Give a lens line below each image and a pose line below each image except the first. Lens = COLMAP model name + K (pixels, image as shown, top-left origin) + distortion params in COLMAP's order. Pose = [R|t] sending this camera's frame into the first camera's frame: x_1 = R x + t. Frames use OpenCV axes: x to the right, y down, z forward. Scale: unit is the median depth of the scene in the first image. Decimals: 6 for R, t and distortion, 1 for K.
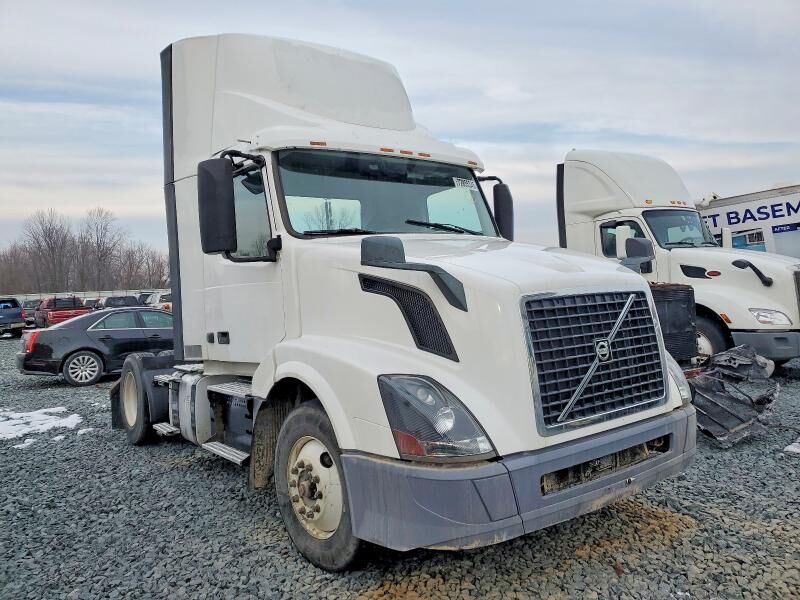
lens RADIAL K [[592.1, 0, 393.4], [0, 592.1, 281.5], [0, 0, 1]] dist [-0.029496, -0.015833]
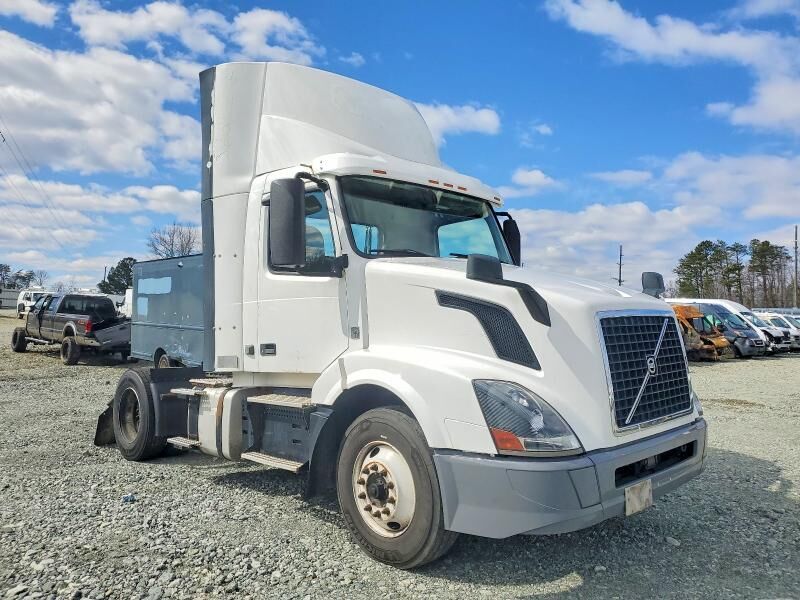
lens RADIAL K [[592.1, 0, 392.9], [0, 592.1, 269.9], [0, 0, 1]] dist [-0.029496, -0.015833]
pose [[0.991741, 0.048187, 0.118860, -0.262792], [-0.039006, 0.996159, -0.078392, 0.036478], [-0.122181, 0.073108, 0.989812, -0.084711]]
